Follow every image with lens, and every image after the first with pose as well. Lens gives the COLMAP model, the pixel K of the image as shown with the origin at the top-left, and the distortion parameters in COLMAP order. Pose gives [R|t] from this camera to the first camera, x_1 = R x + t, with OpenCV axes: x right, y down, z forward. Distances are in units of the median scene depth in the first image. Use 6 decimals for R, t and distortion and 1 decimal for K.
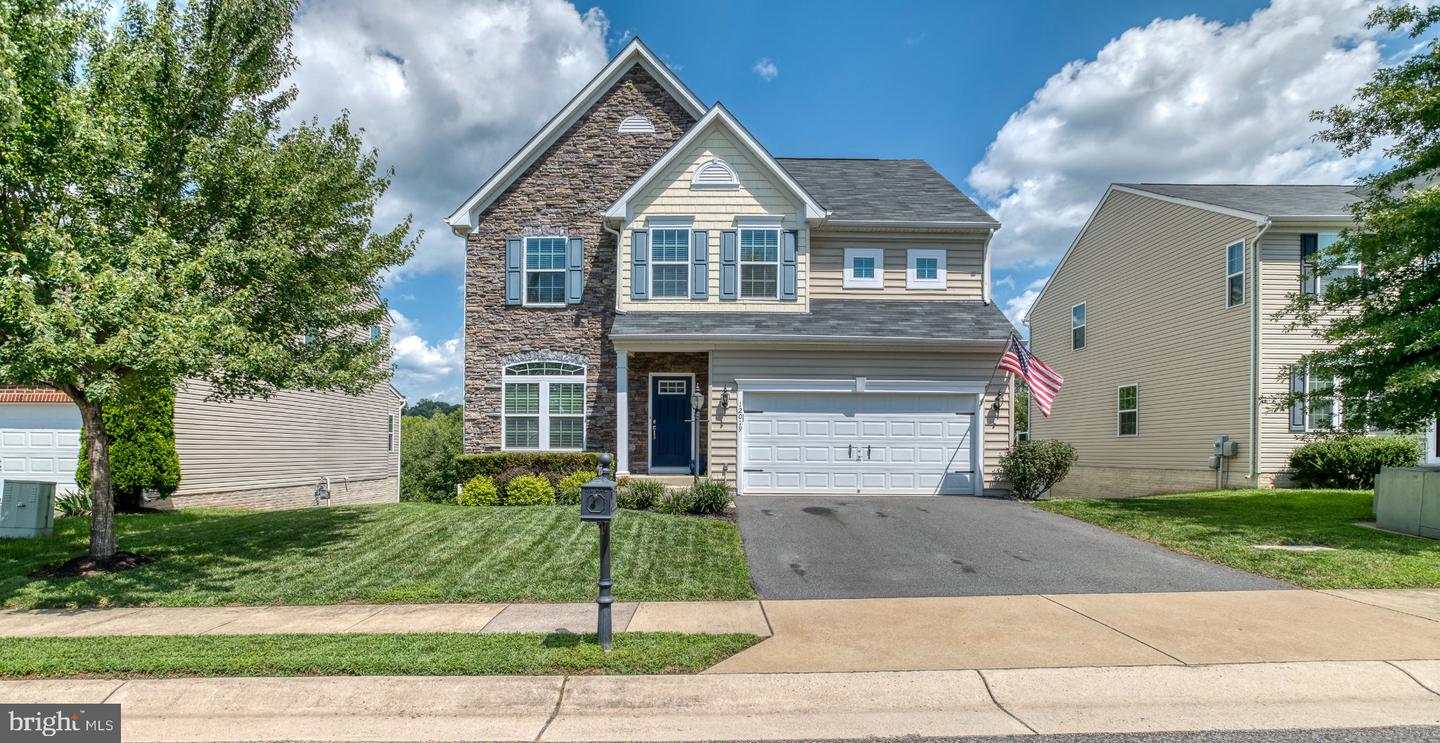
lens RADIAL K [[703.5, 0, 673.6], [0, 703.5, 454.3], [0, 0, 1]] dist [-0.009769, 0.000165]
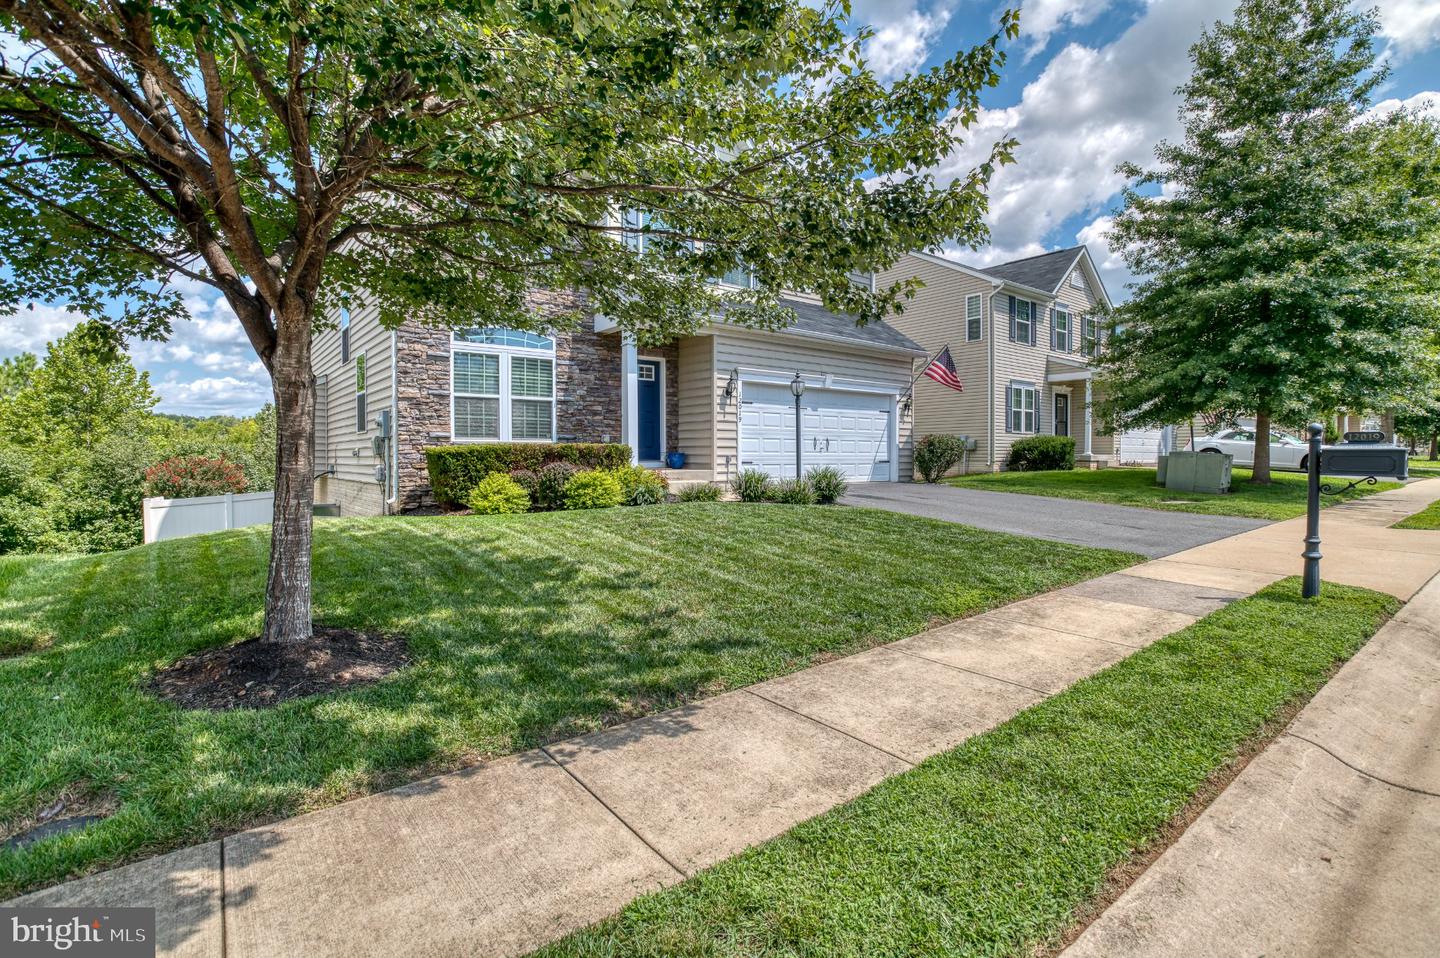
lens RADIAL K [[692.3, 0, 716.8], [0, 692.3, 467.7], [0, 0, 1]] dist [-0.004088, -0.000364]
pose [[0.787051, -0.016793, 0.616659, -0.497241], [0.011023, 0.999853, 0.013159, 0.016588], [-0.616789, -0.003559, 0.787121, 0.260854]]
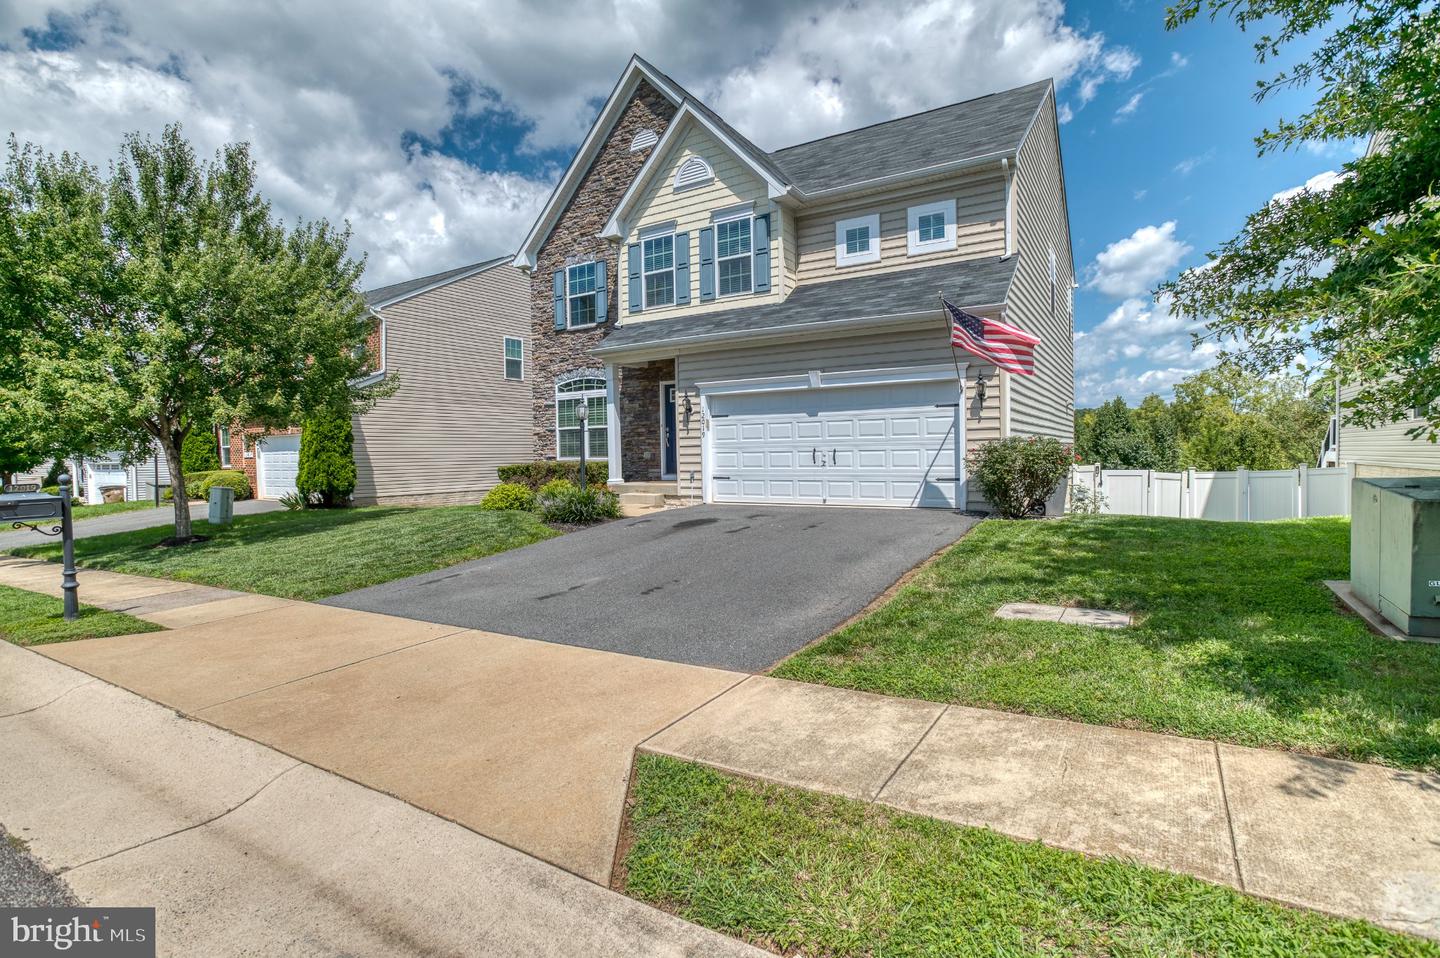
lens RADIAL K [[692.3, 0, 716.8], [0, 692.3, 467.7], [0, 0, 1]] dist [-0.004088, -0.000364]
pose [[0.853046, -0.008707, -0.521763, 0.579834], [0.017084, 0.999791, 0.011247, -0.001218], [0.521556, -0.018508, 0.853016, 0.193775]]
